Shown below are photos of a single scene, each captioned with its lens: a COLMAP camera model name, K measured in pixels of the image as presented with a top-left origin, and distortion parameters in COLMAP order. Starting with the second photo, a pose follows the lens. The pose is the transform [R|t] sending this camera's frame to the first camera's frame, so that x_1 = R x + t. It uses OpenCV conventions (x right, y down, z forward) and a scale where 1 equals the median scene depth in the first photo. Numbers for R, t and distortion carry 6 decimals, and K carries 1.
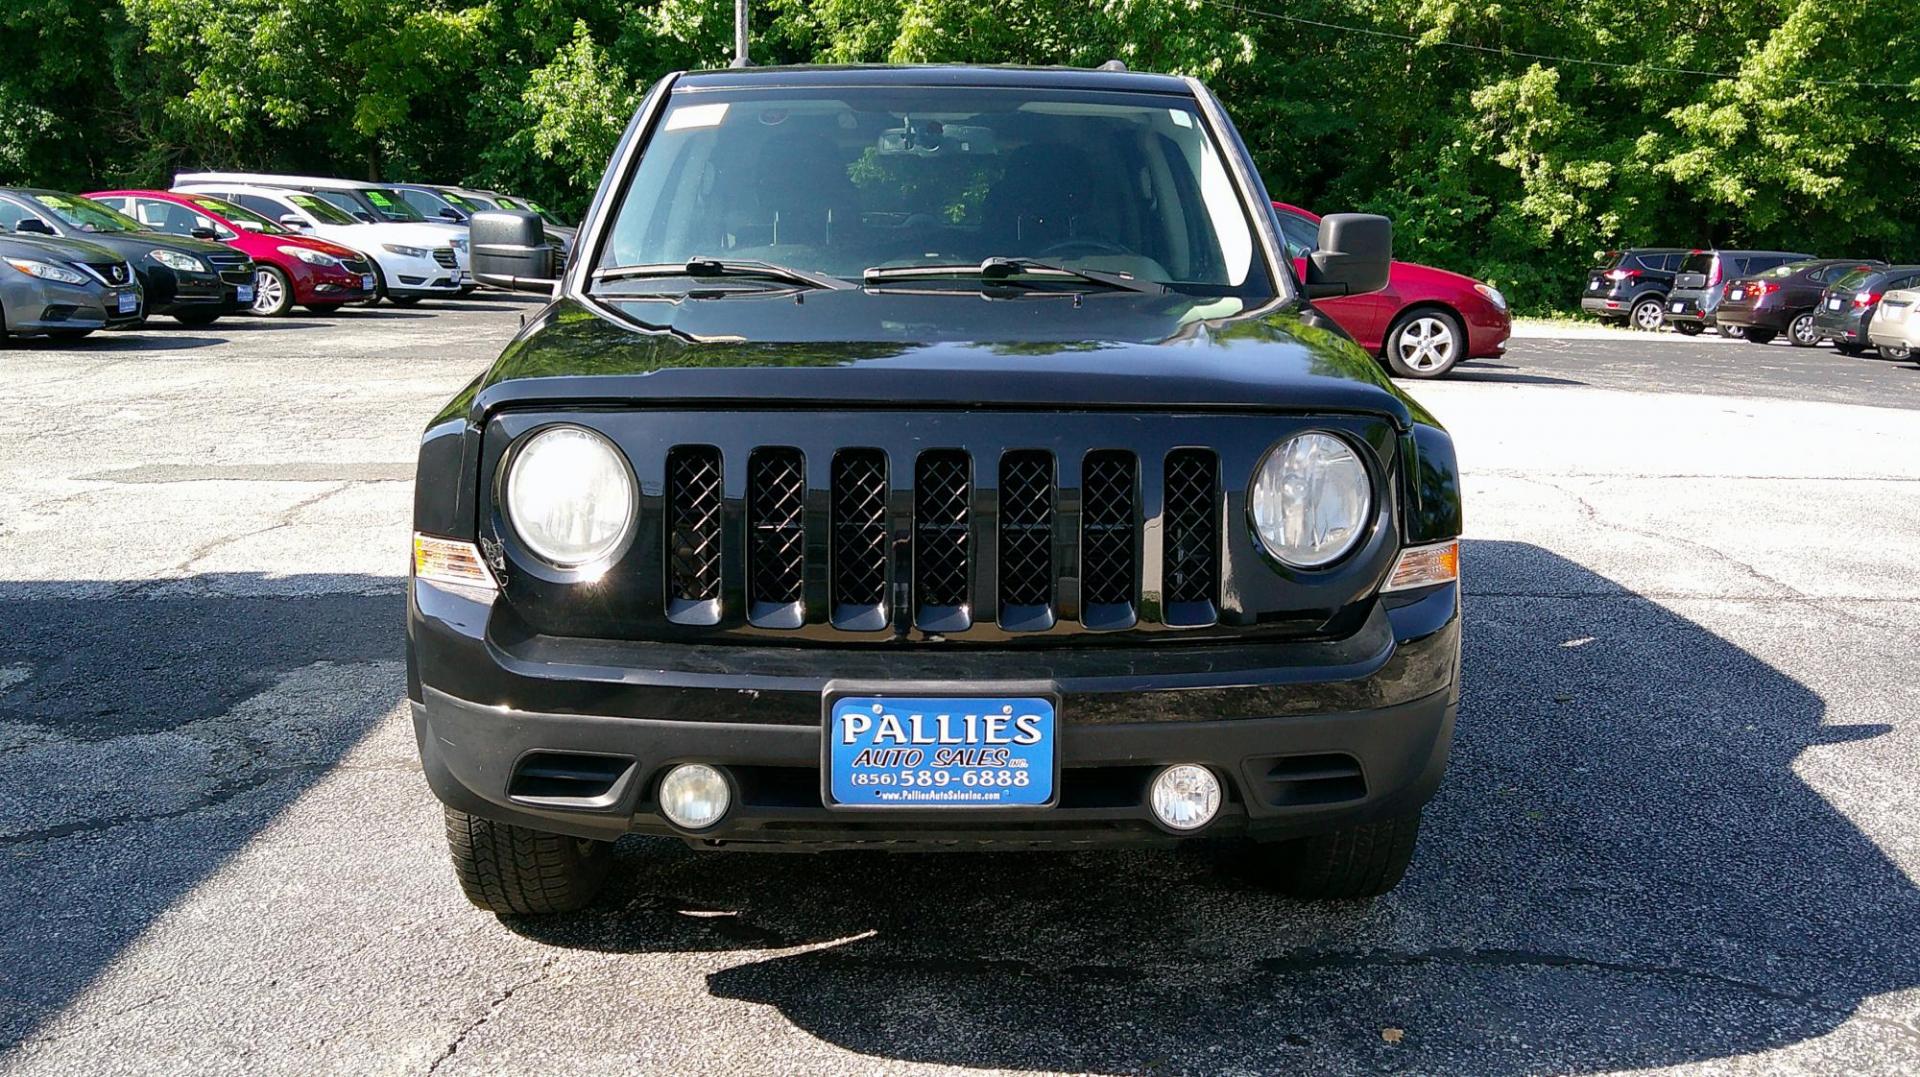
lens RADIAL K [[1745.6, 0, 960.0], [0, 1745.6, 538.5], [0, 0, 1]] dist [0.072412, -0.145705]
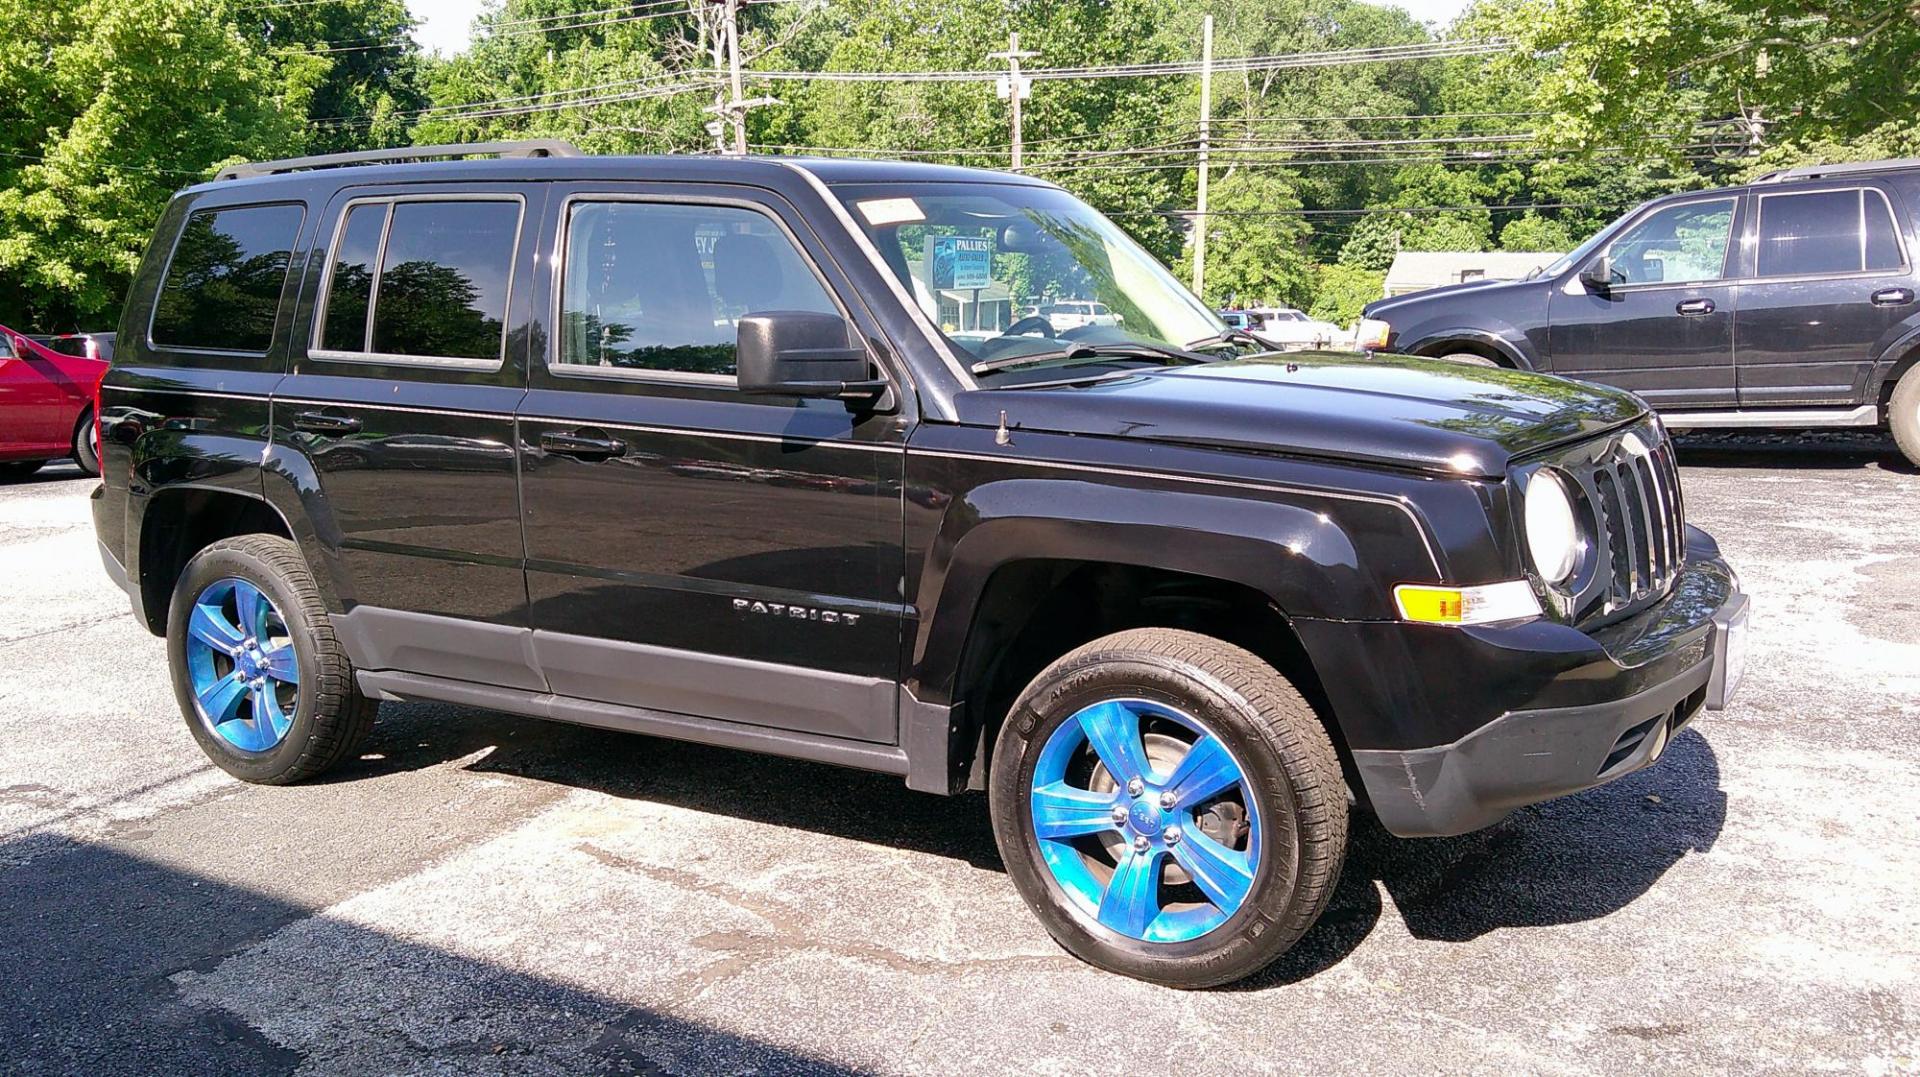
lens RADIAL K [[1695.9, 0, 960.0], [0, 1695.9, 538.5], [0, 0, 1]] dist [0.072288, -0.172991]
pose [[0.547708, -0.151117, 0.822909, -0.188268], [0.184001, 0.981230, 0.057724, -0.021306], [-0.816186, 0.119801, 0.565233, 0.089348]]
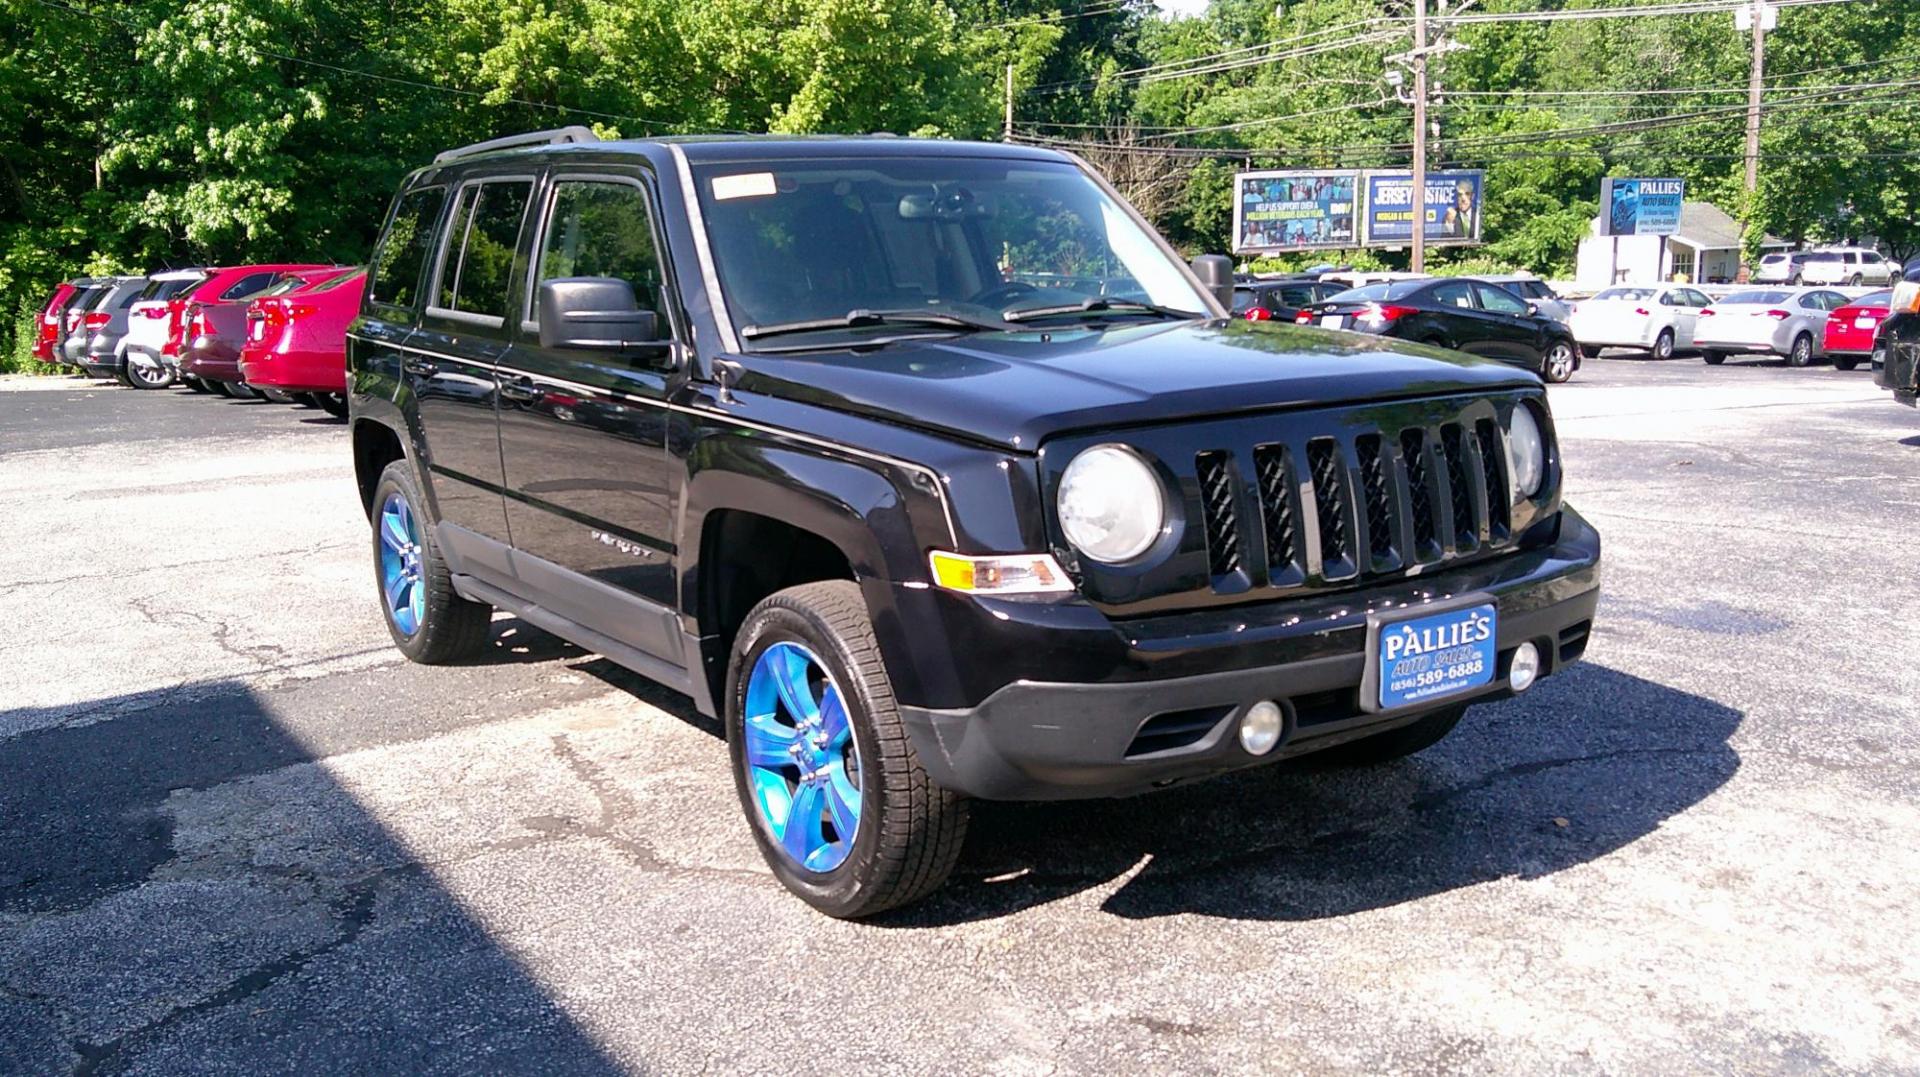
lens RADIAL K [[1695.9, 0, 960.0], [0, 1695.9, 538.5], [0, 0, 1]] dist [0.072288, -0.172991]
pose [[0.842353, -0.124424, 0.524366, -0.122429], [0.136537, 0.990511, 0.015697, -0.004562], [-0.521343, 0.058373, 0.851348, 0.009525]]
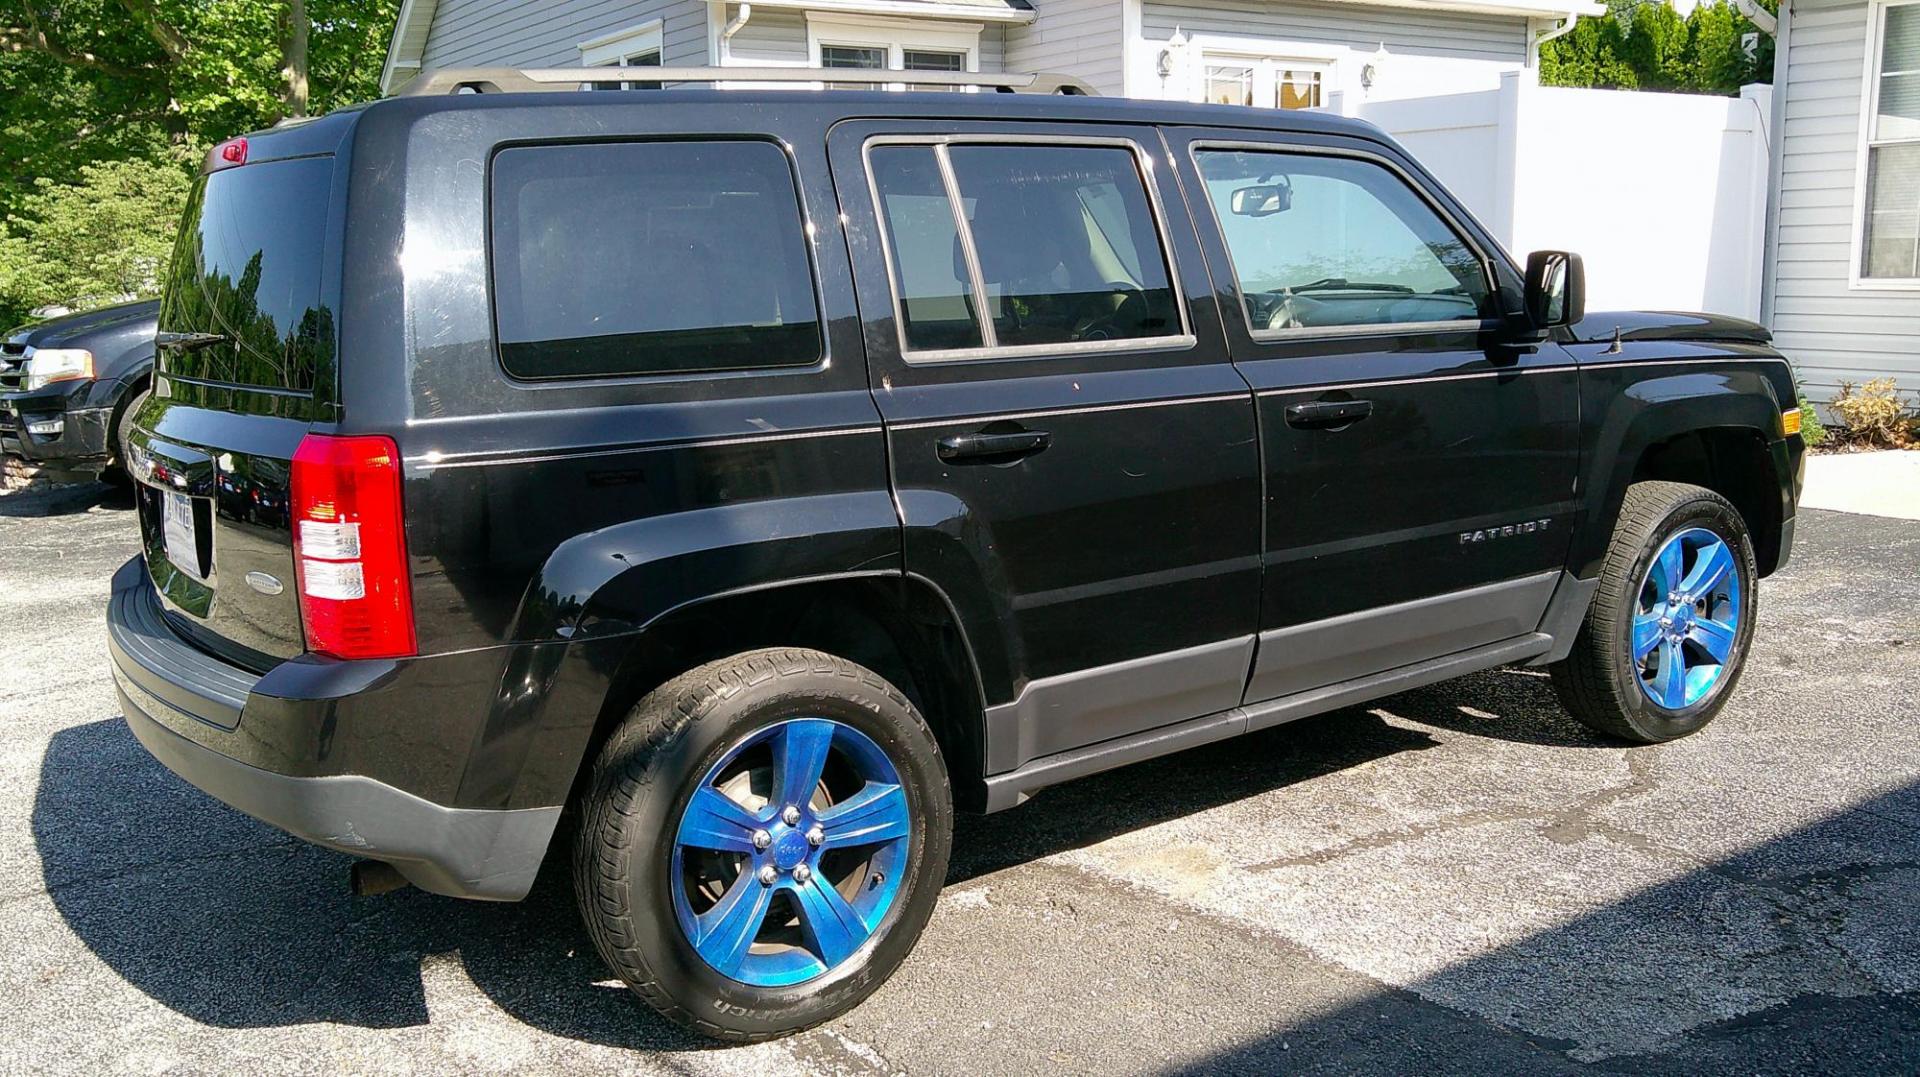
lens RADIAL K [[1707.3, 0, 960.0], [0, 1707.3, 538.5], [0, 0, 1]] dist [-0.014948, -0.023781]
pose [[-0.534507, -0.136439, 0.834078, -0.181661], [0.199994, 0.938436, 0.281673, -0.074868], [-0.821161, 0.317367, -0.474314, 0.356883]]
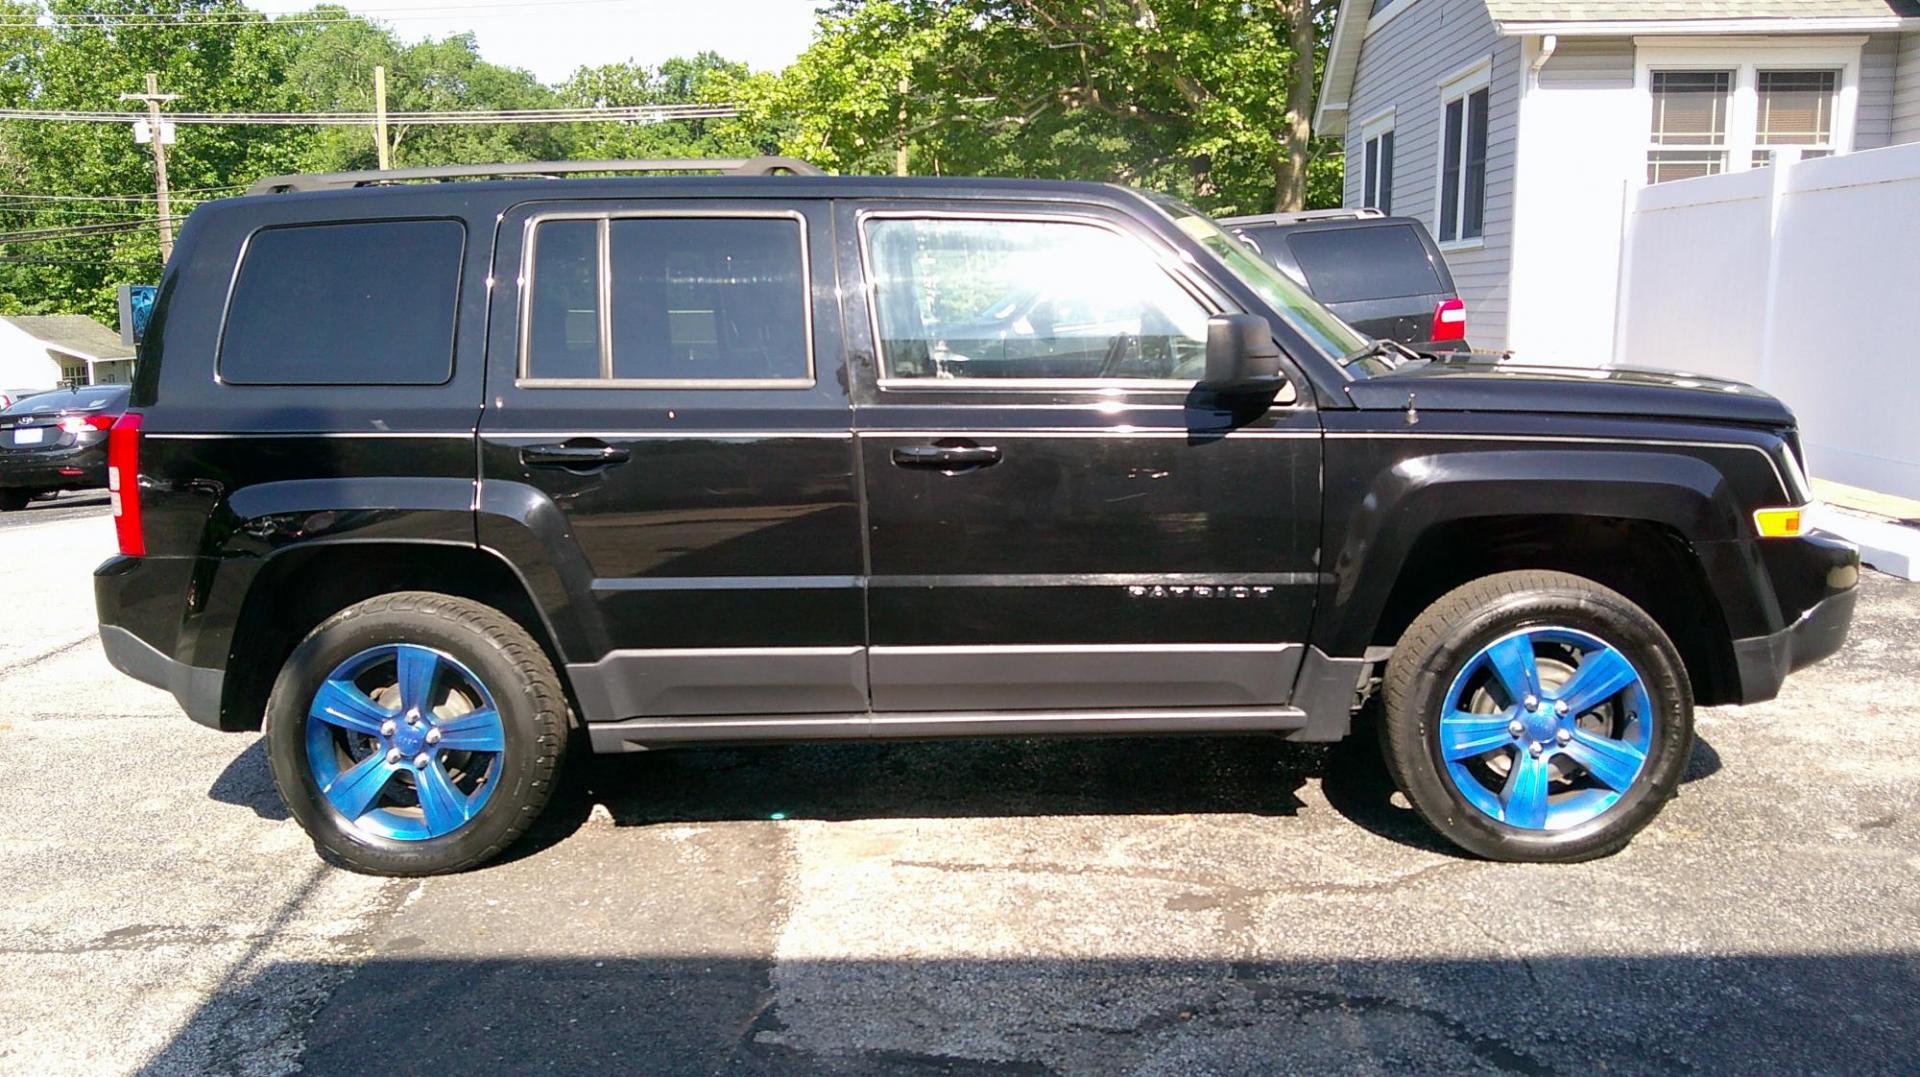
lens RADIAL K [[1688.0, 0, 960.0], [0, 1688.0, 538.5], [0, 0, 1]] dist [0.054640, -0.120513]
pose [[0.076586, -0.149328, 0.985817, -0.244978], [0.222857, 0.966271, 0.129054, -0.044220], [-0.971838, 0.209812, 0.107282, 0.213355]]
